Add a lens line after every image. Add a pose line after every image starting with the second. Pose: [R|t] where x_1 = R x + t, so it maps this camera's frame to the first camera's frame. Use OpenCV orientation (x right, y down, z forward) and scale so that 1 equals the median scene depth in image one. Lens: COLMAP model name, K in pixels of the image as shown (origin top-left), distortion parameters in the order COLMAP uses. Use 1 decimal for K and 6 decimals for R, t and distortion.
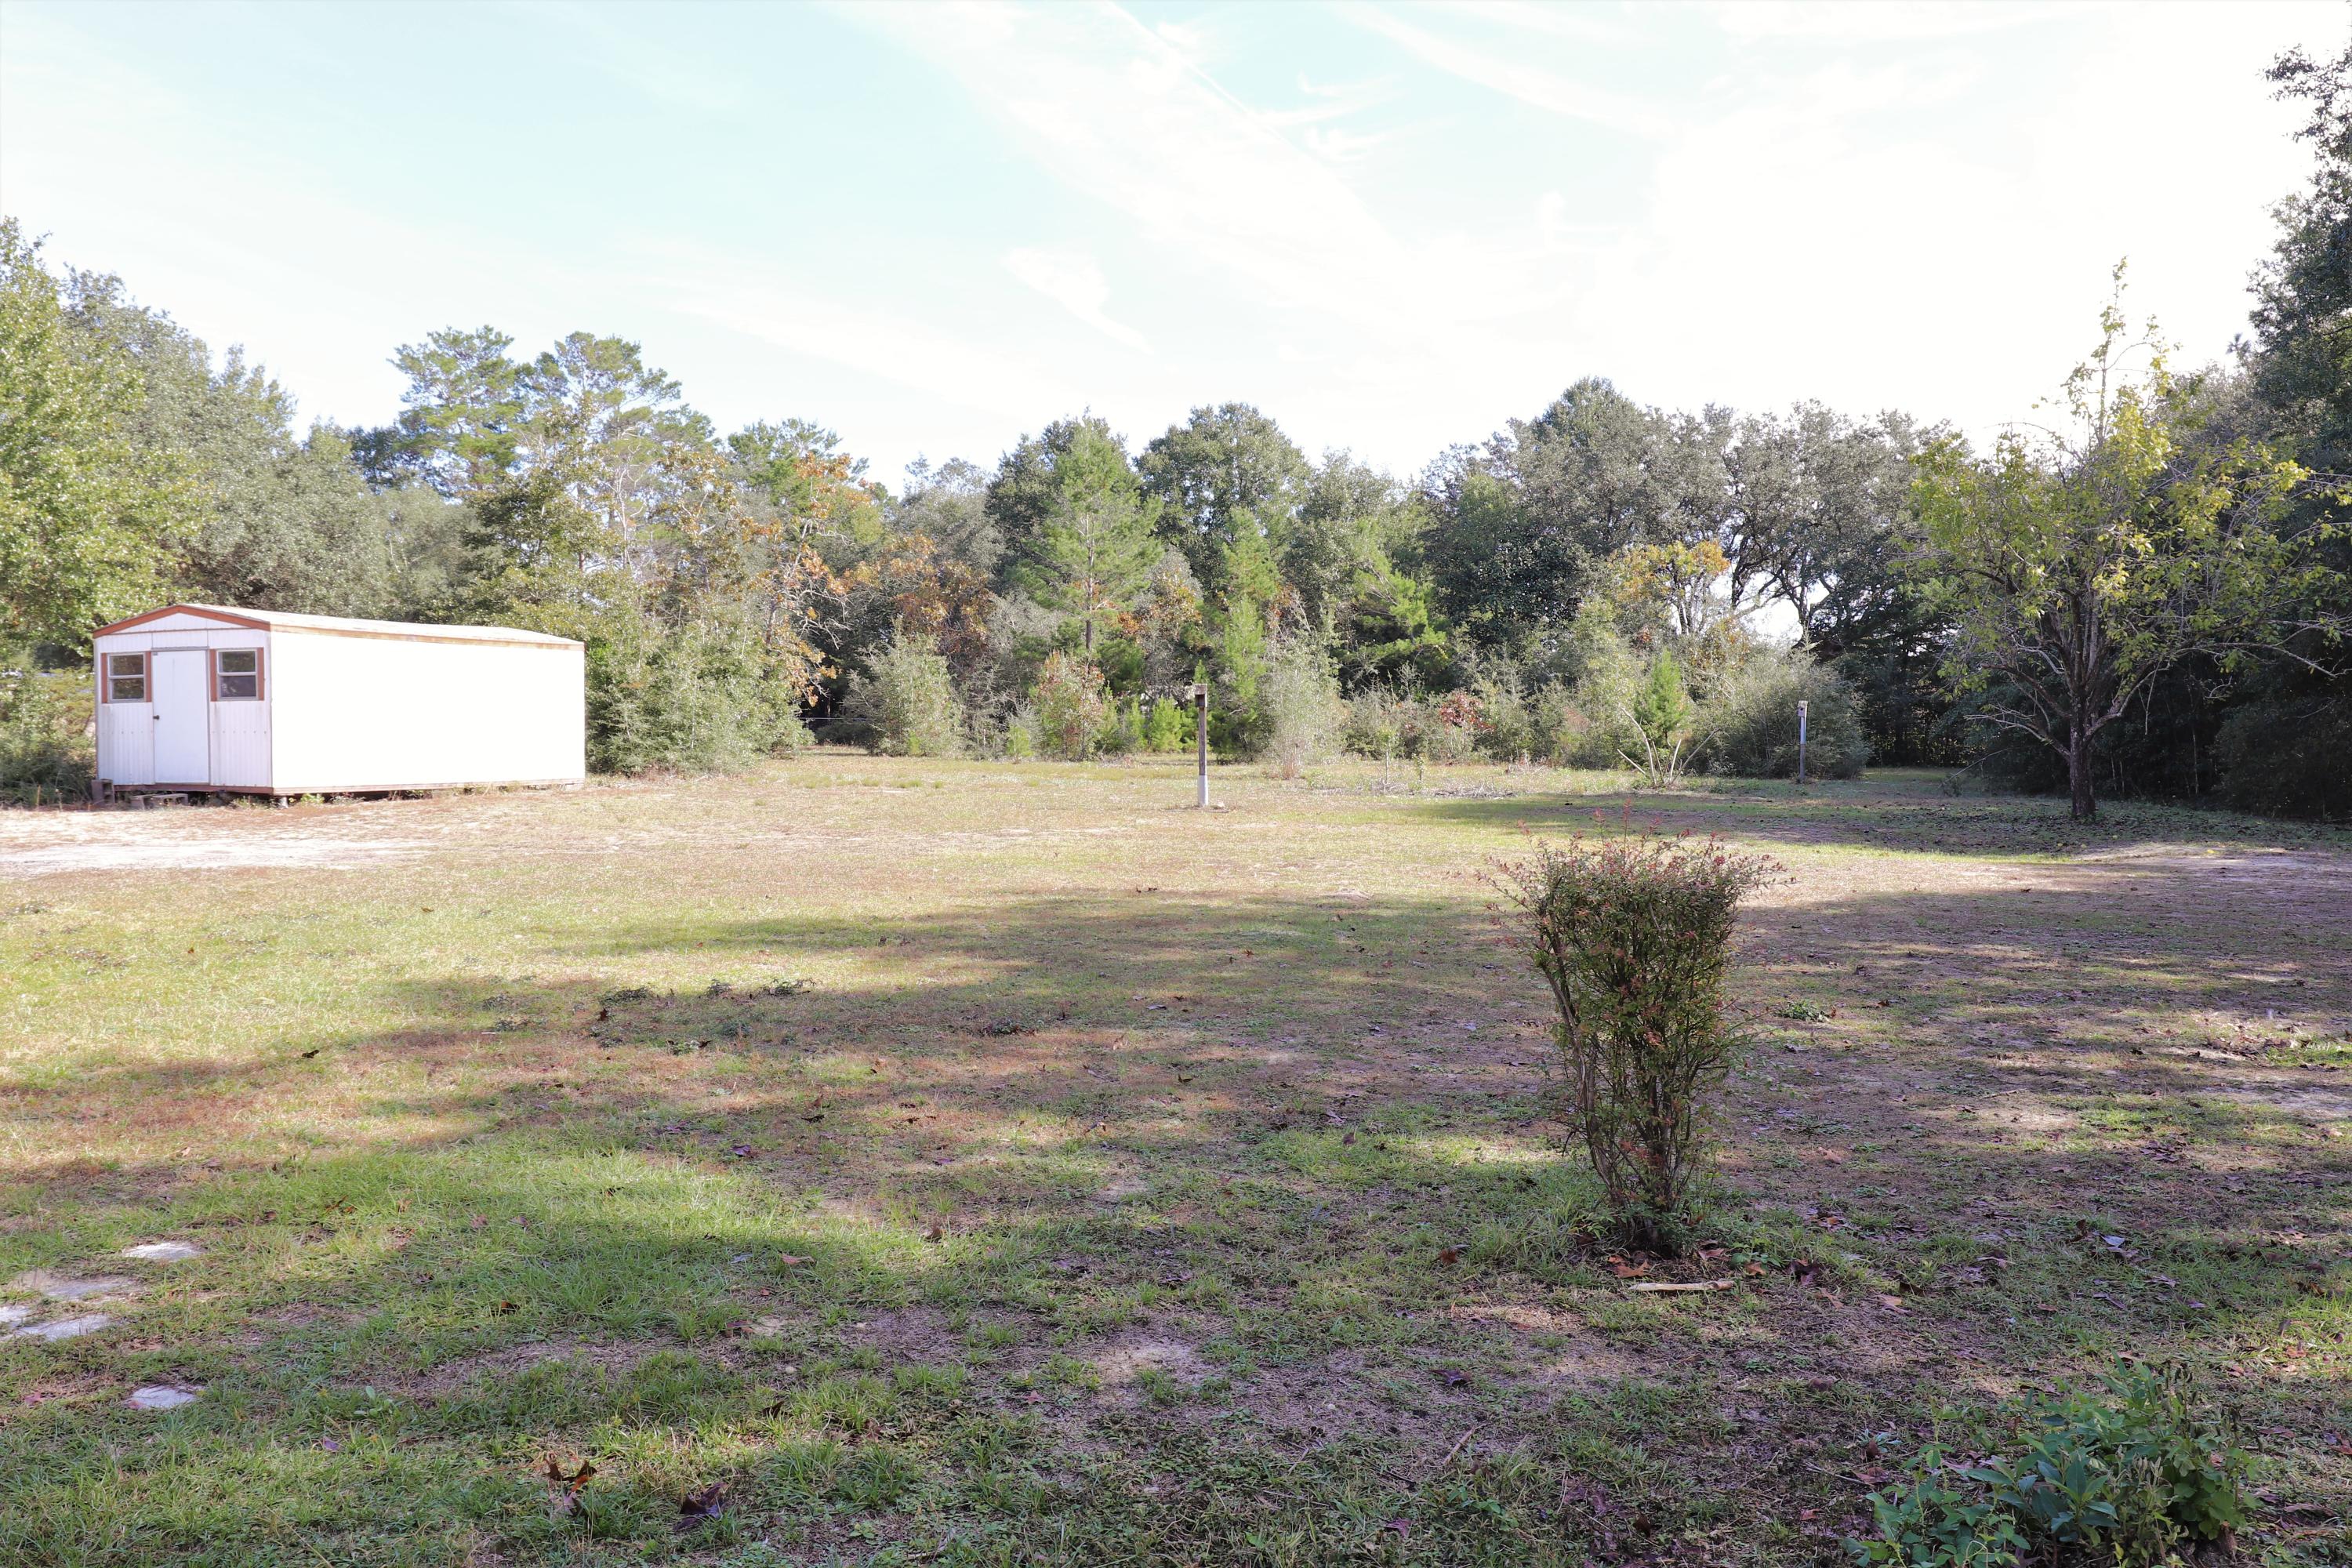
lens RADIAL K [[1837.4, 0, 1179.1], [0, 1837.4, 771.9], [0, 0, 1]] dist [-0.007839, -0.009365]
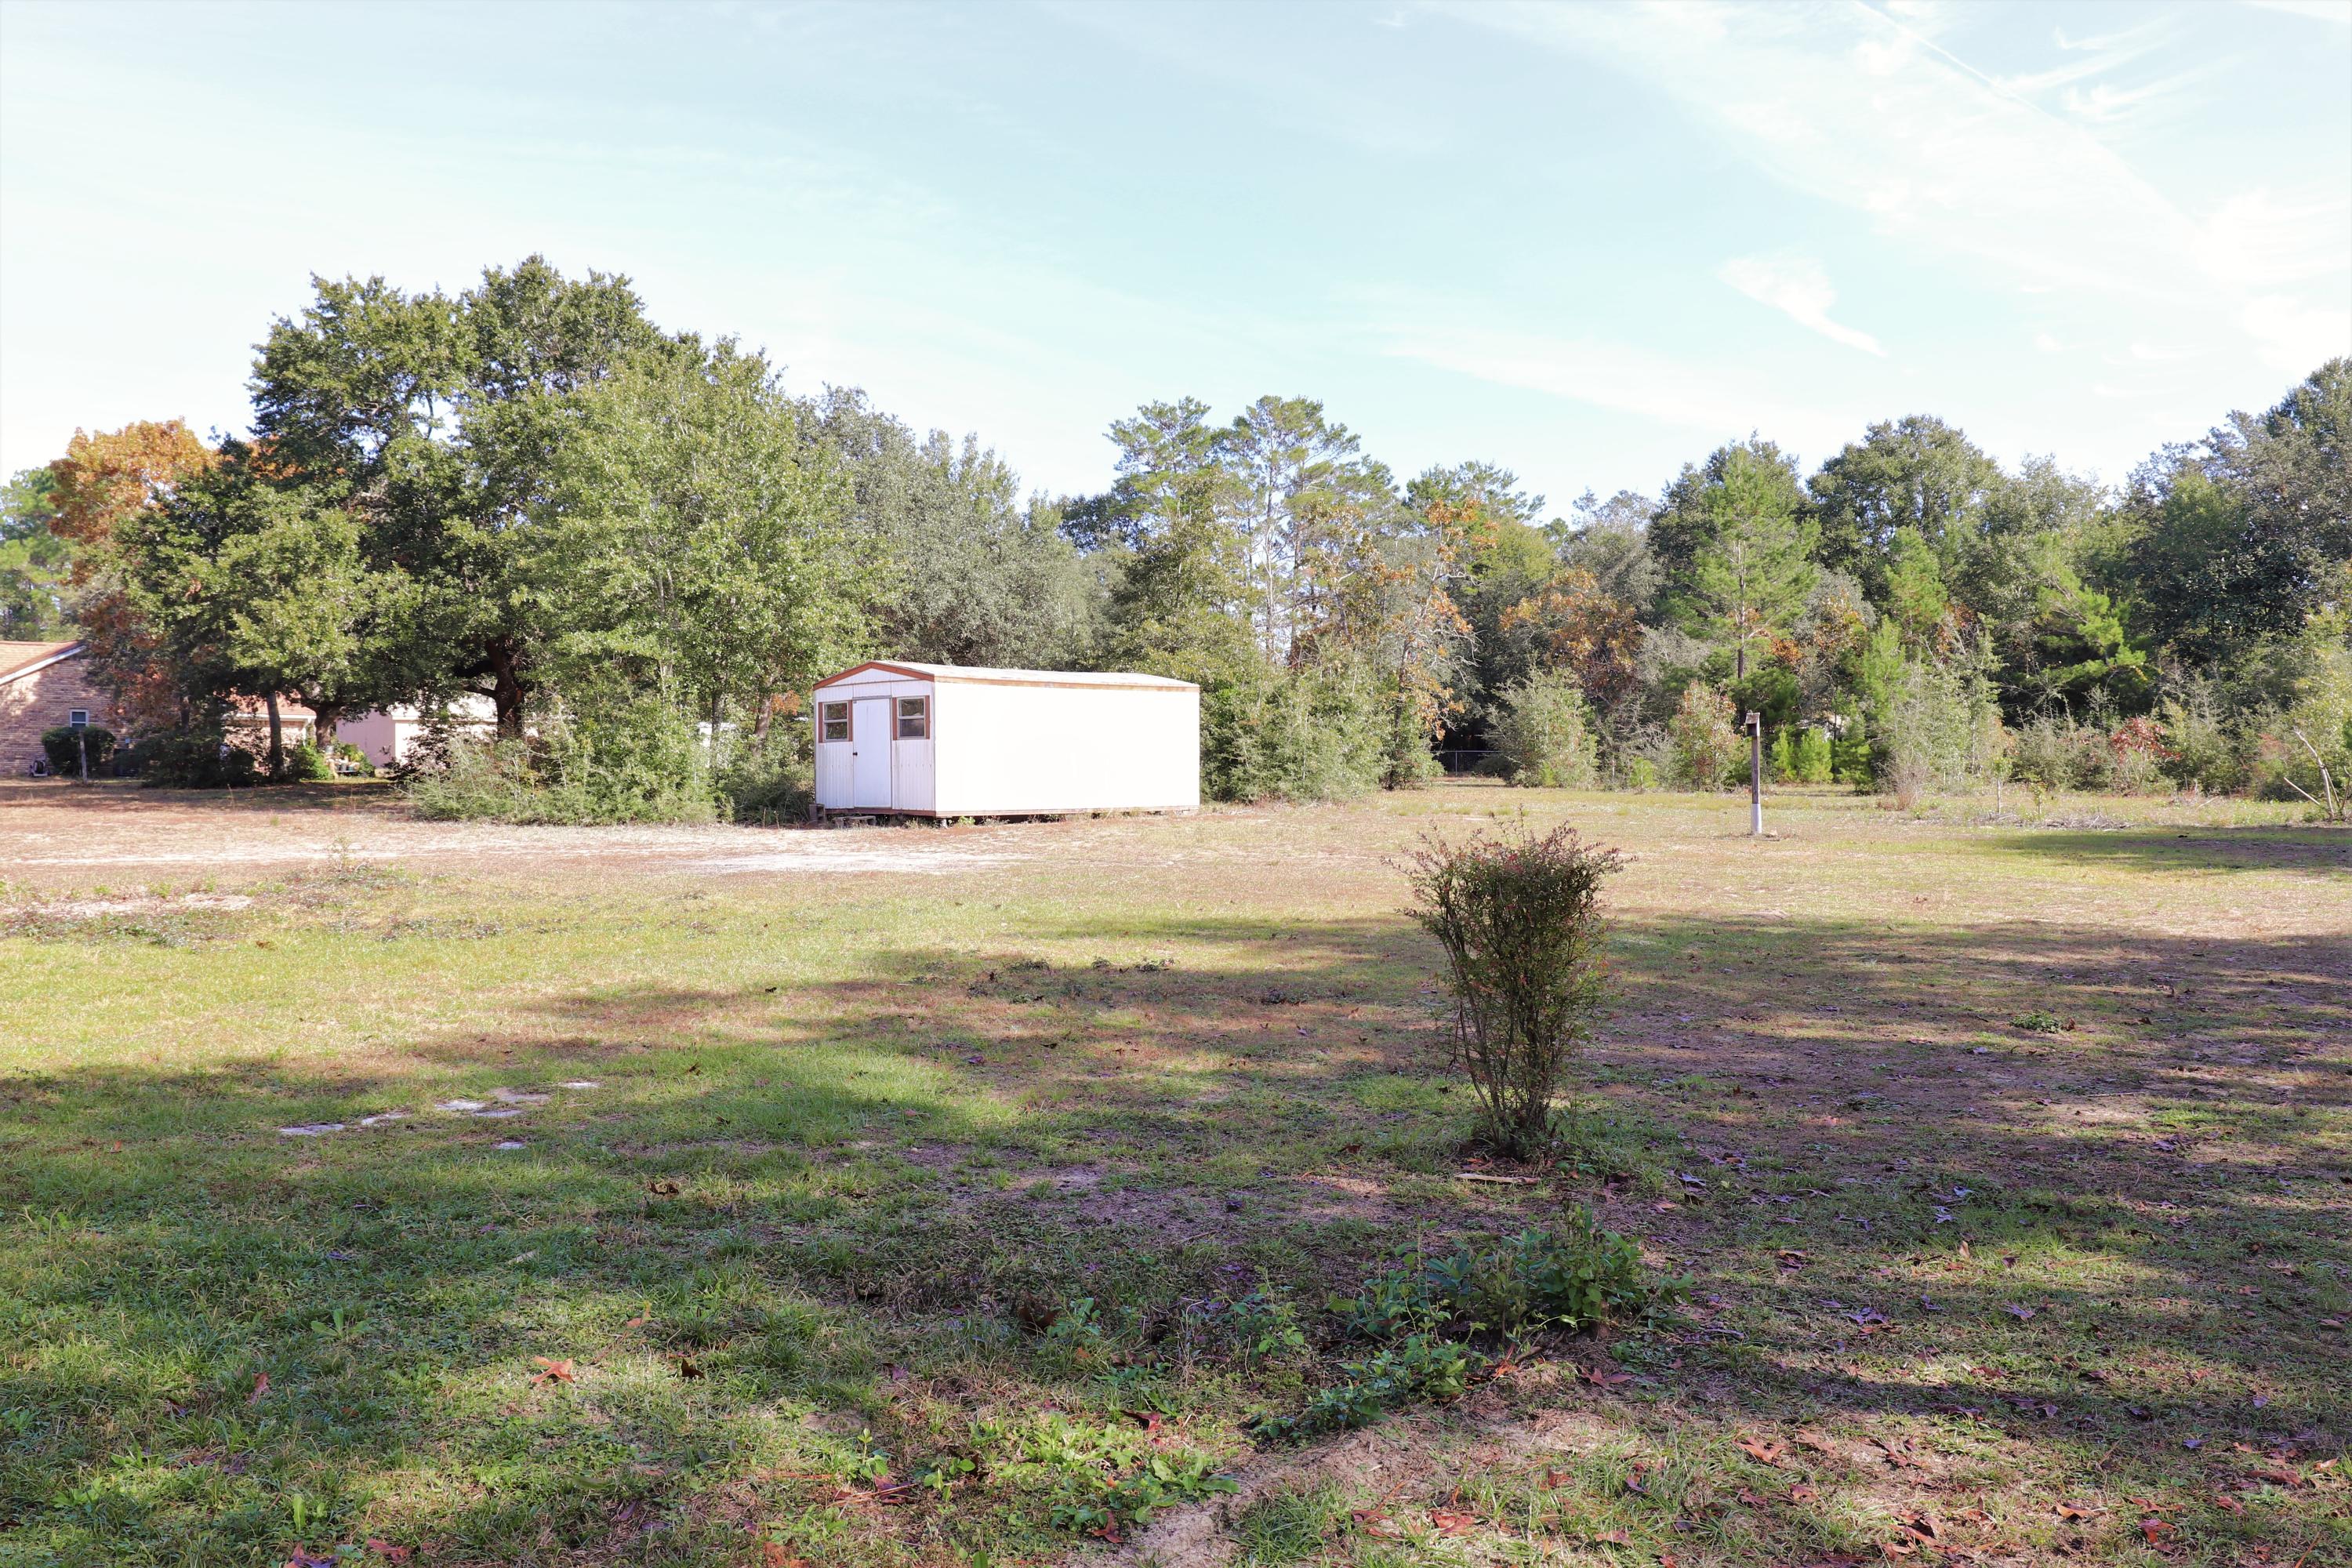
lens RADIAL K [[1837.4, 0, 1175.6], [0, 1837.4, 786.8], [0, 0, 1]] dist [-0.007839, -0.009365]
pose [[0.924466, -0.000786, -0.381265, 0.053251], [-0.003145, 0.999948, -0.009688, 0.001722], [0.381252, 0.010156, 0.924415, -0.027757]]
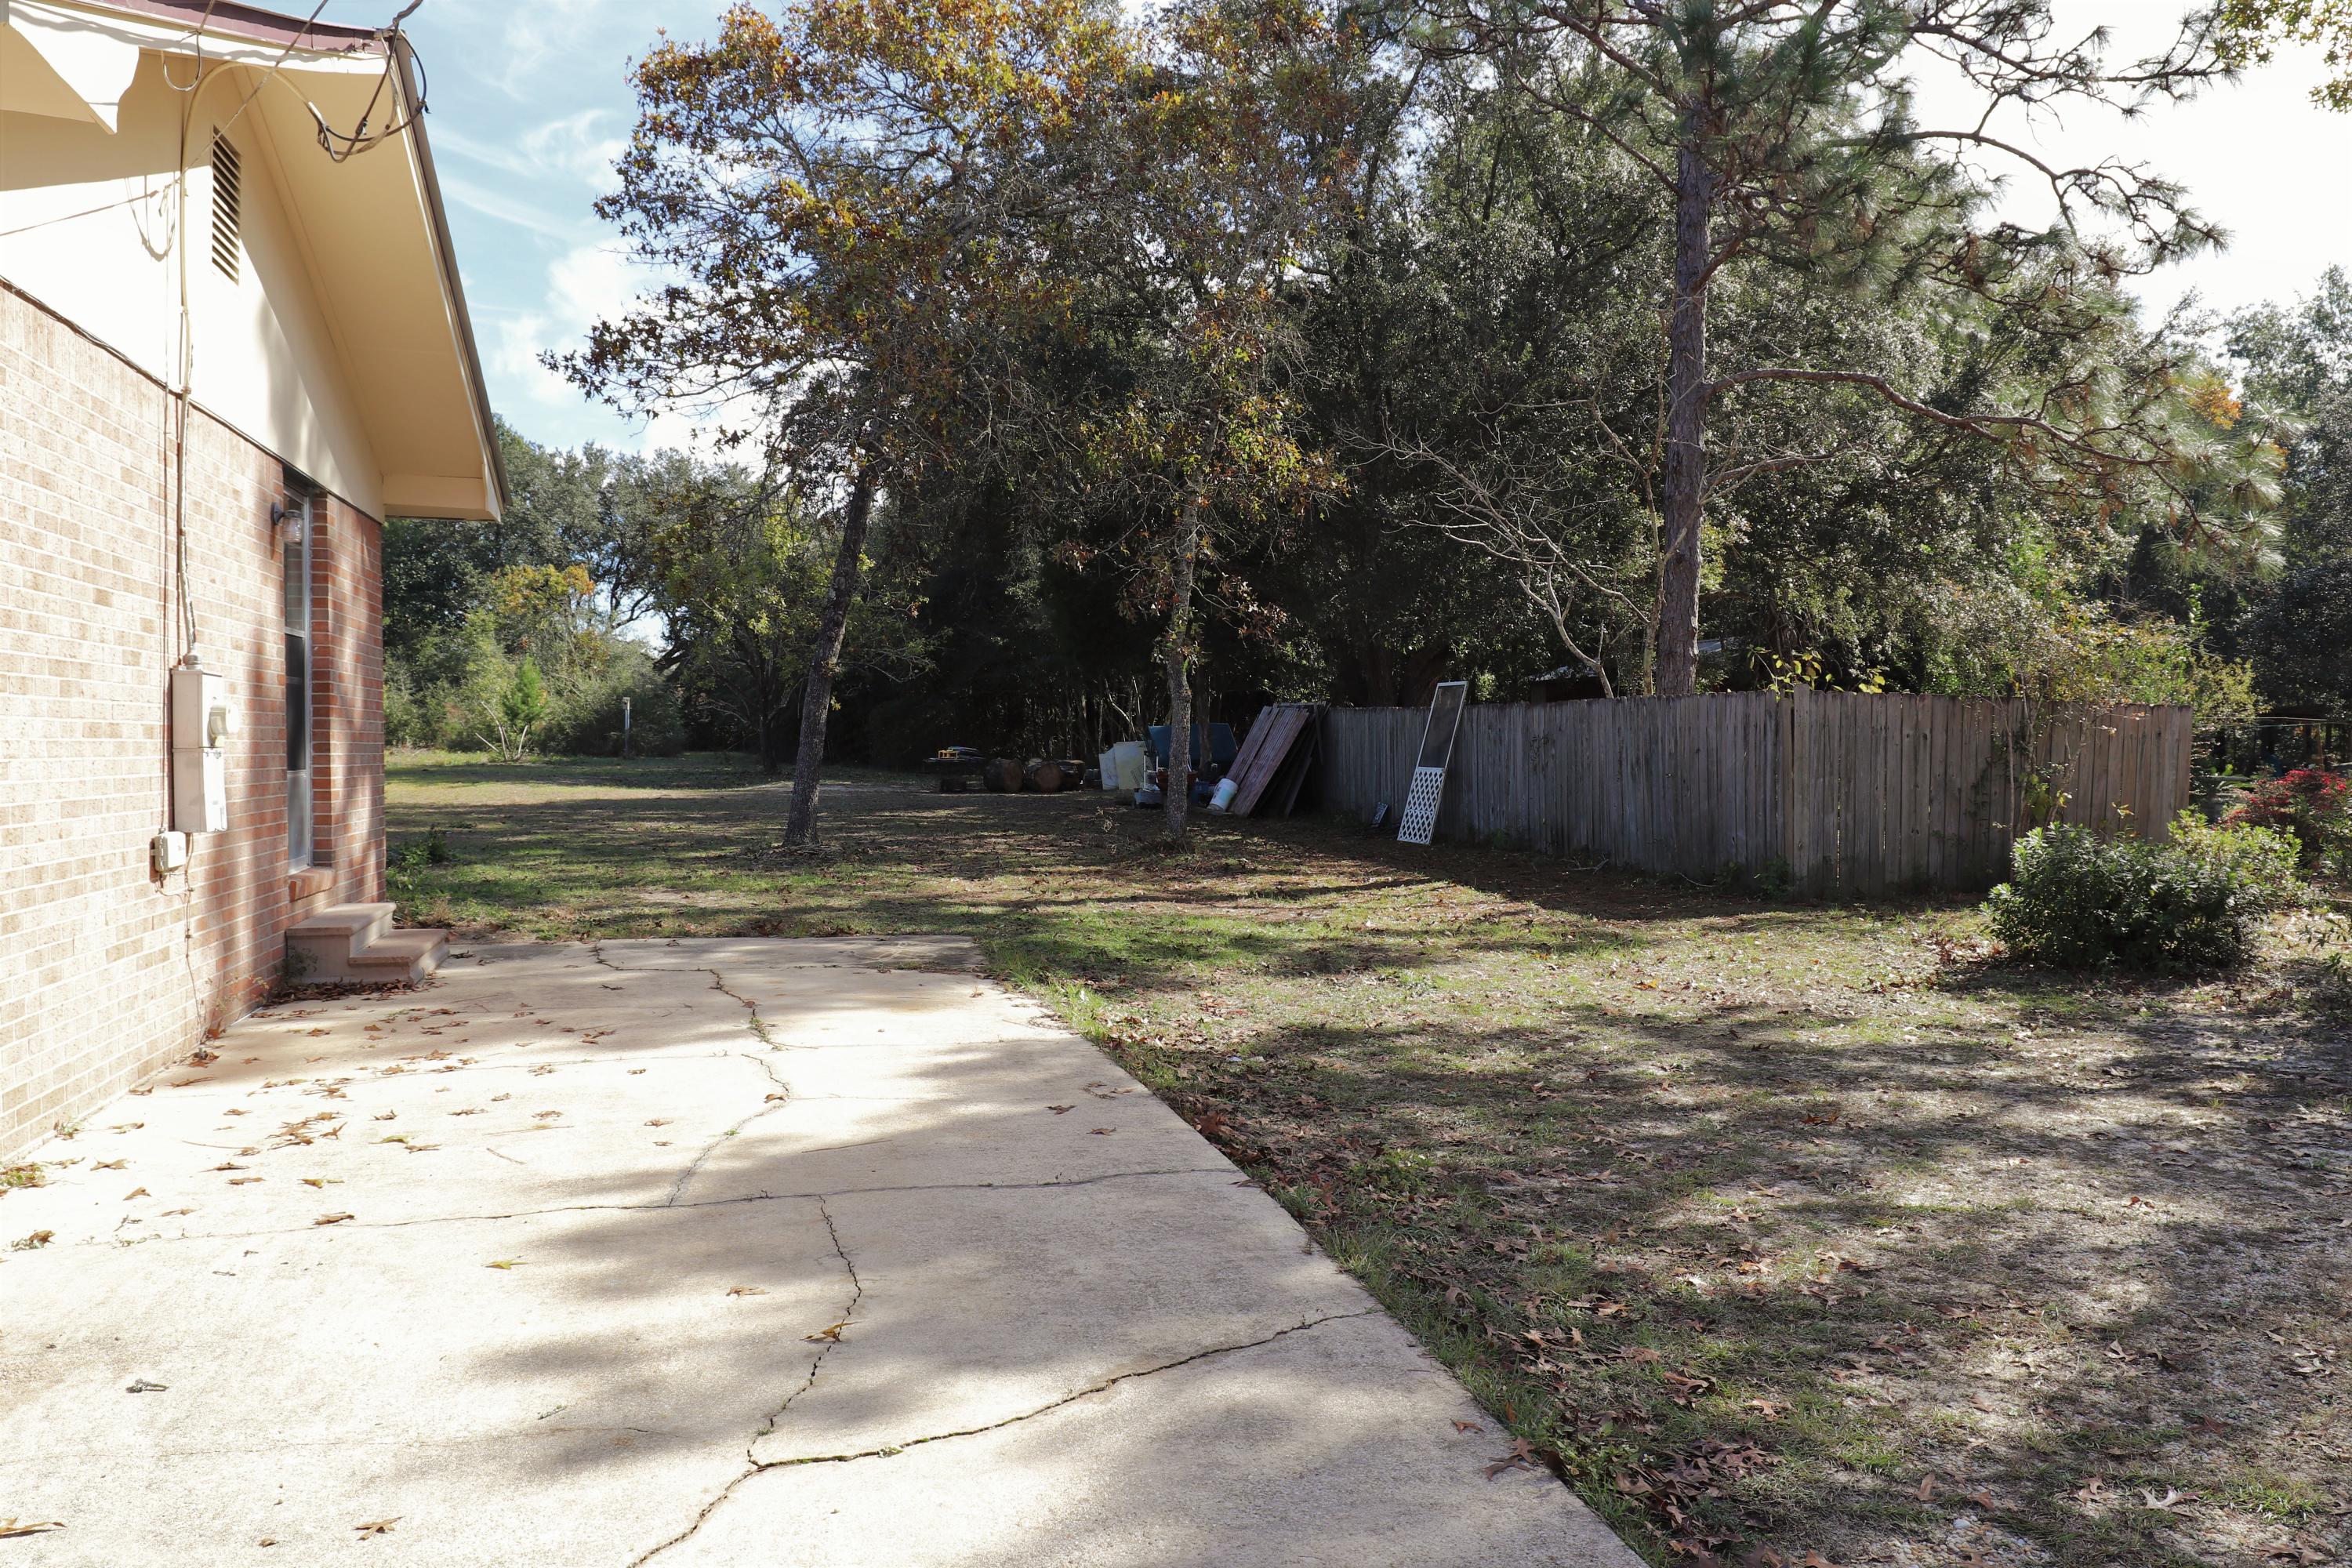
lens RADIAL K [[1930.2, 0, 1179.3], [0, 1930.2, 779.4], [0, 0, 1]] dist [0.008121, 0.002445]
pose [[0.857911, -0.015020, 0.513579, -0.028002], [0.014609, 0.999882, 0.004837, 0.015083], [-0.513591, 0.003354, 0.858028, -0.308727]]
